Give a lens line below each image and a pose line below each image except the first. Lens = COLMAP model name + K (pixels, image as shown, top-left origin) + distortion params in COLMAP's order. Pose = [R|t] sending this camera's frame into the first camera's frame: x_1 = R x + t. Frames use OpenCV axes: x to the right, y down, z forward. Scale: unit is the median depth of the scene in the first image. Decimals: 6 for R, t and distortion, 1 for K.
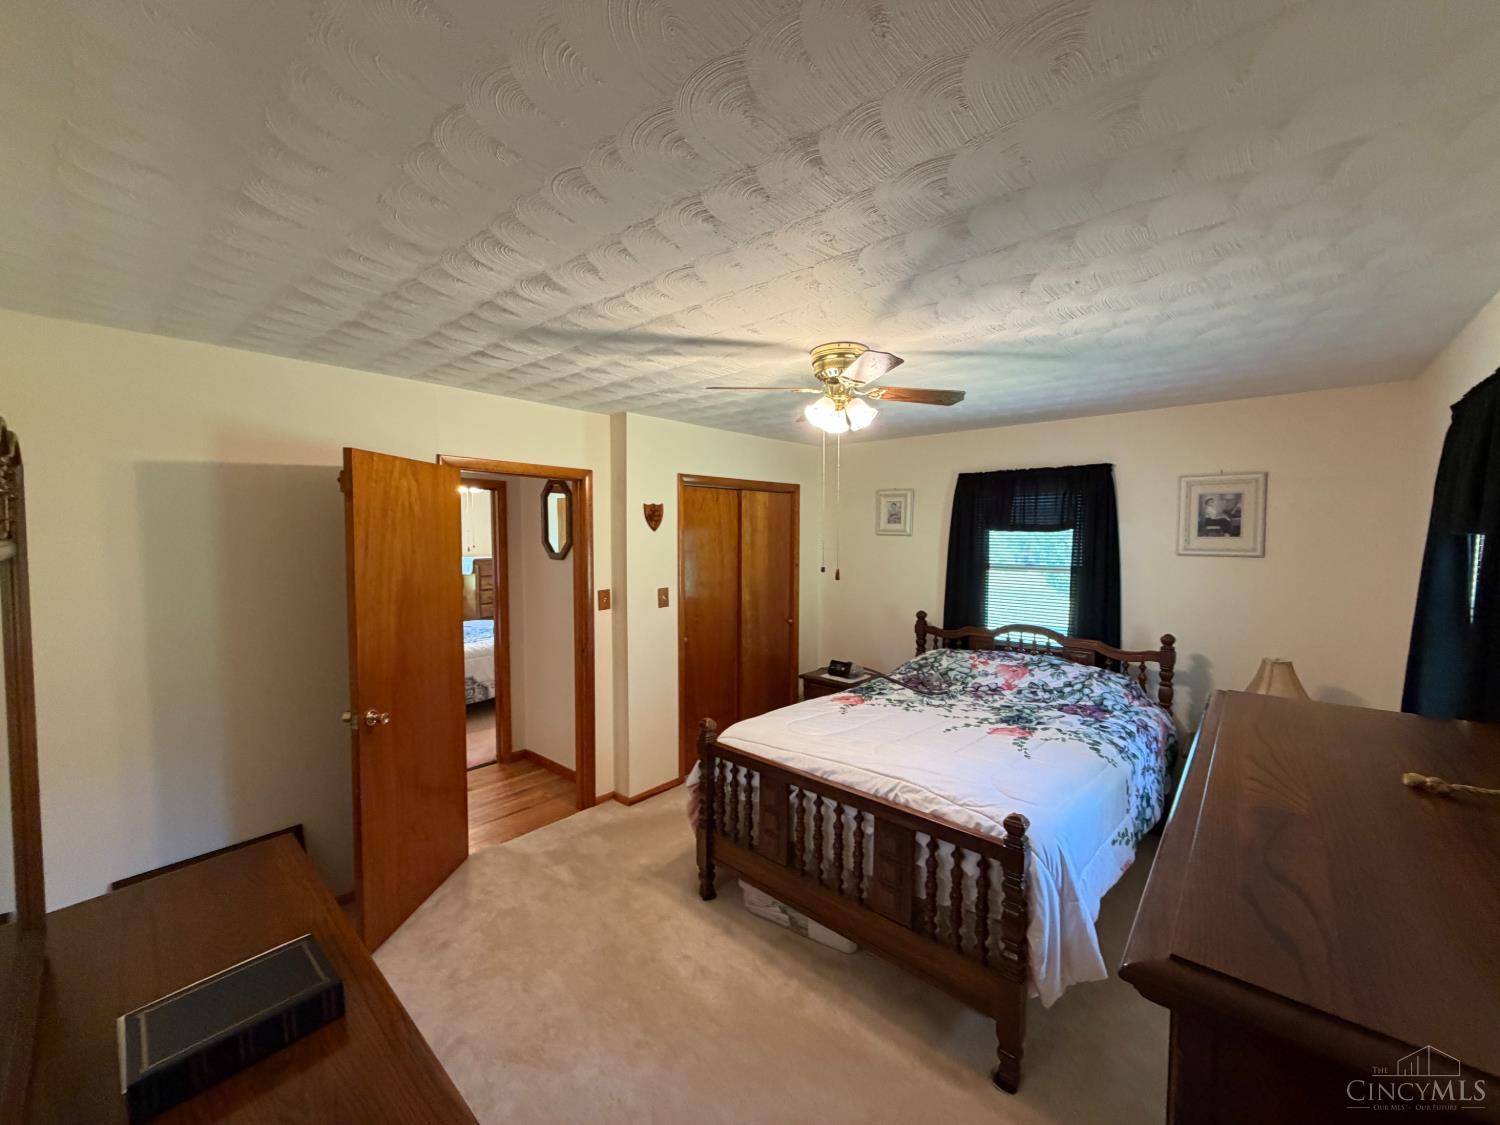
lens RADIAL K [[598.0, 0, 749.1], [0, 598.0, 565.3], [0, 0, 1]] dist [-0.000743, 0.000054]
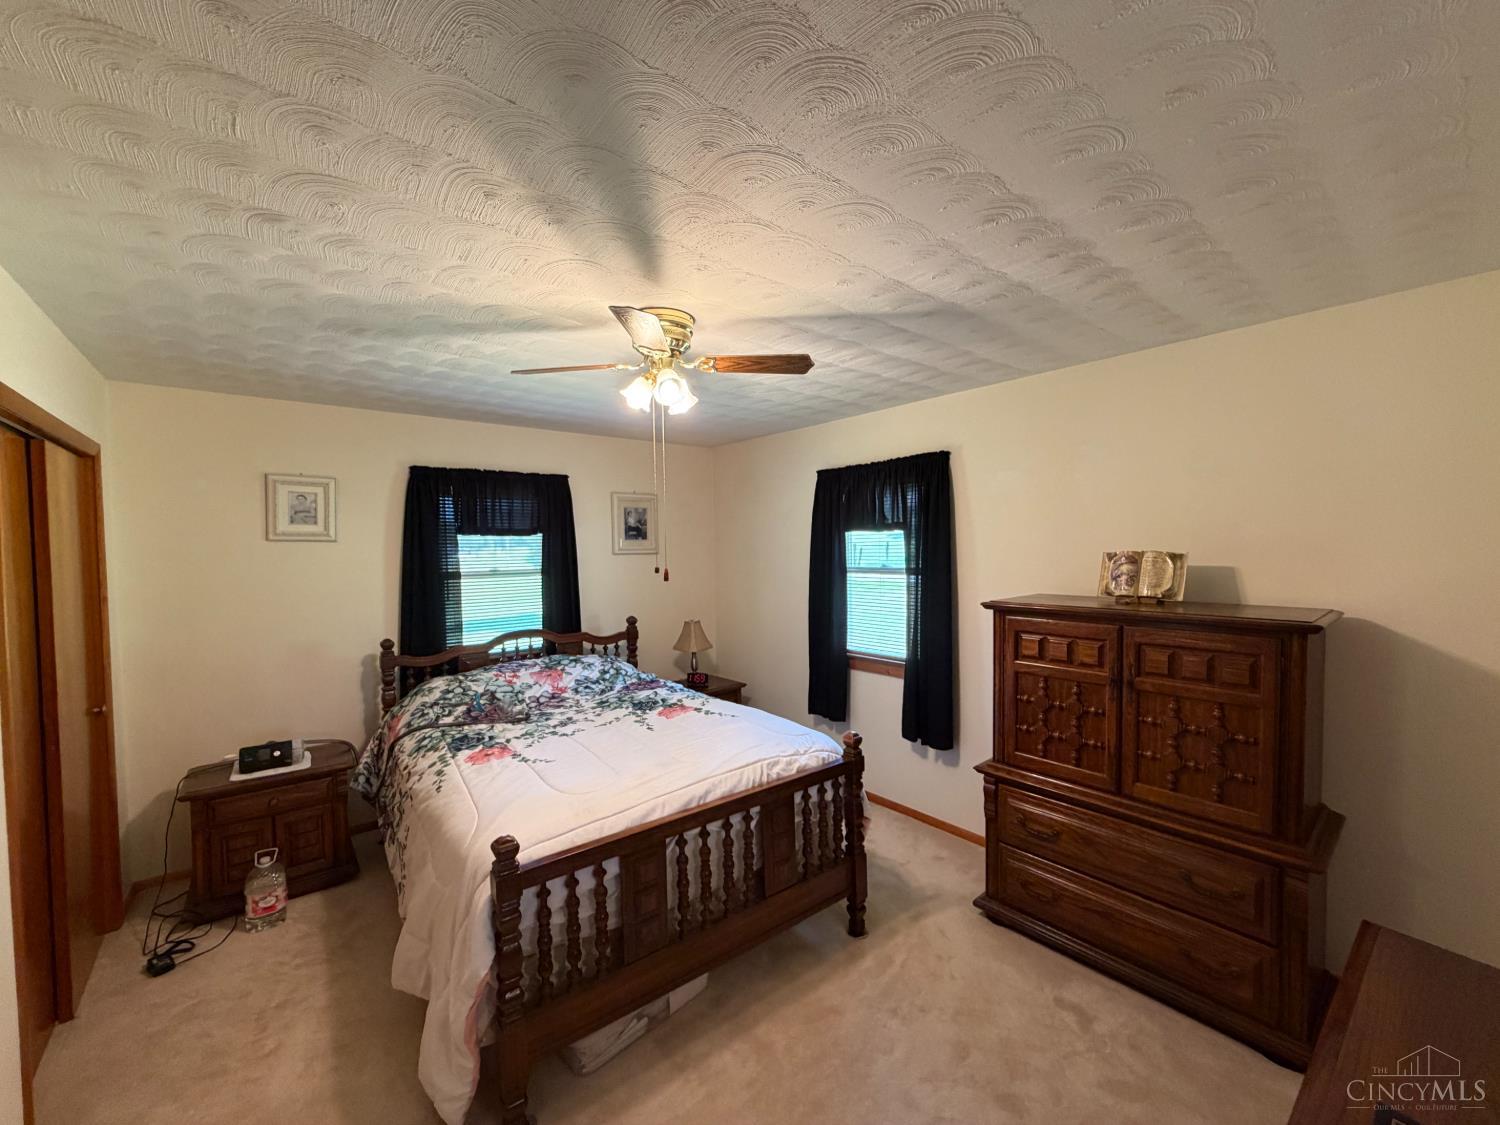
lens RADIAL K [[598.0, 0, 749.1], [0, 598.0, 565.3], [0, 0, 1]] dist [-0.000743, 0.000054]
pose [[0.156172, -0.037088, 0.987033, -0.526423], [0.065744, 0.997469, 0.027078, -0.010720], [-0.985539, 0.060663, 0.158215, 0.563978]]
